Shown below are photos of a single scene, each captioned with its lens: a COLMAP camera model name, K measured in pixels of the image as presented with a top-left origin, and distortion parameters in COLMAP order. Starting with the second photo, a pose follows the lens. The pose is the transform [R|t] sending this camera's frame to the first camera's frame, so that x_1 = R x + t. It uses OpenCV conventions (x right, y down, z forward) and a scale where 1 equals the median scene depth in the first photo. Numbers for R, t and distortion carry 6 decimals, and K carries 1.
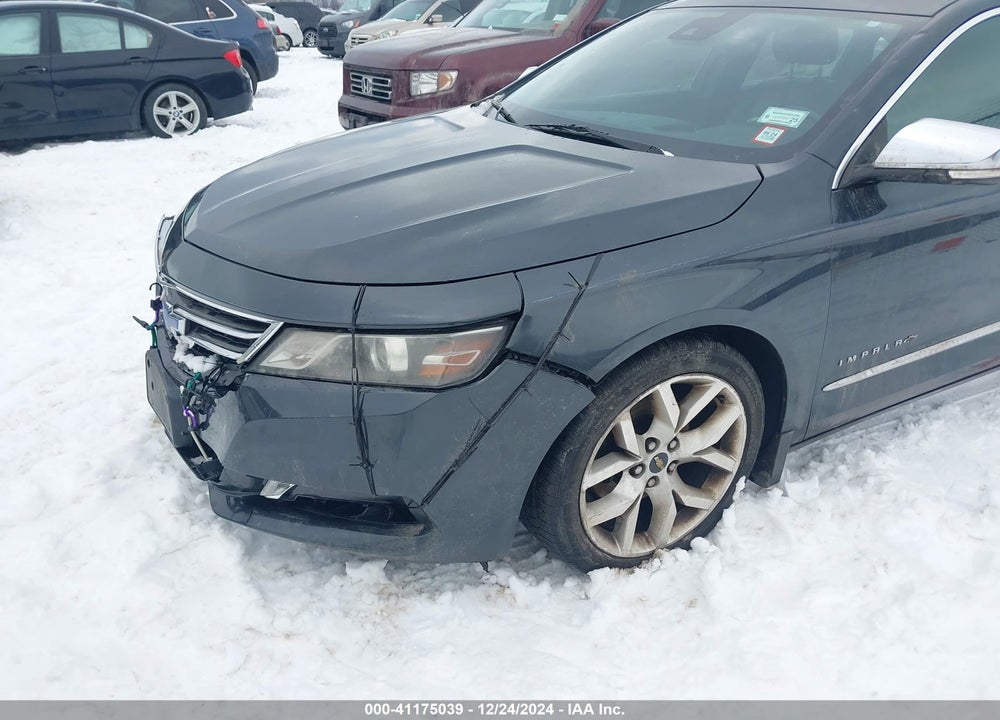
lens RADIAL K [[794.6, 0, 469.4], [0, 794.6, 394.2], [0, 0, 1]] dist [0.085742, -0.145330]
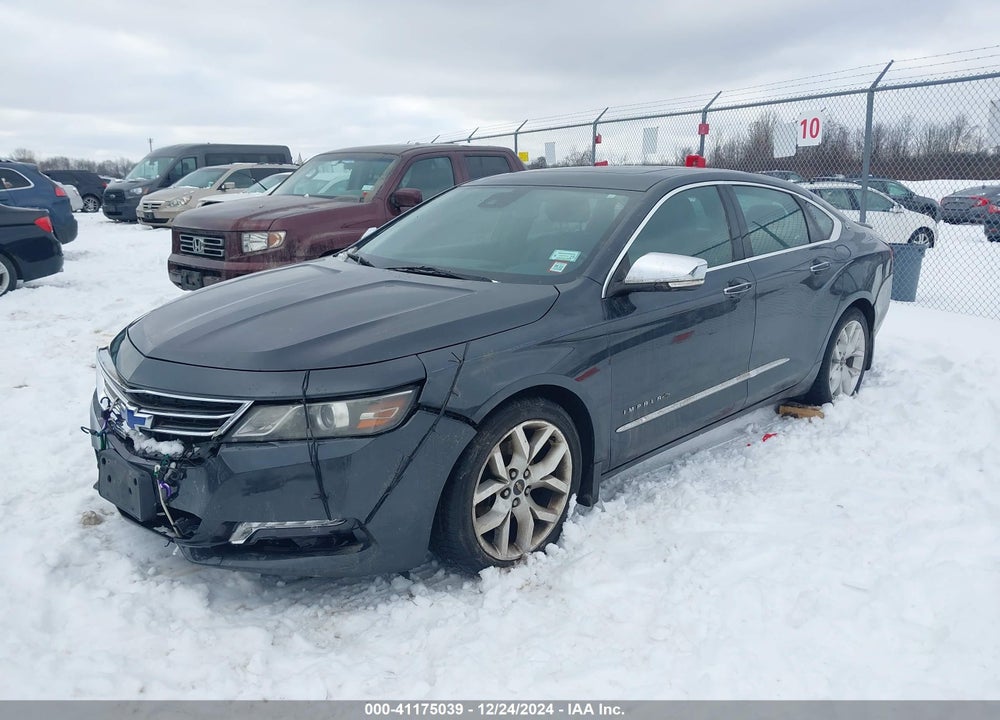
lens RADIAL K [[799.4, 0, 485.1], [0, 799.4, 367.3], [0, 0, 1]] dist [0.013445, 0.008065]
pose [[0.962274, -0.064054, 0.264435, -0.176708], [0.118452, 0.973581, -0.195214, 0.144806], [-0.244944, 0.219173, 0.944439, -0.358935]]
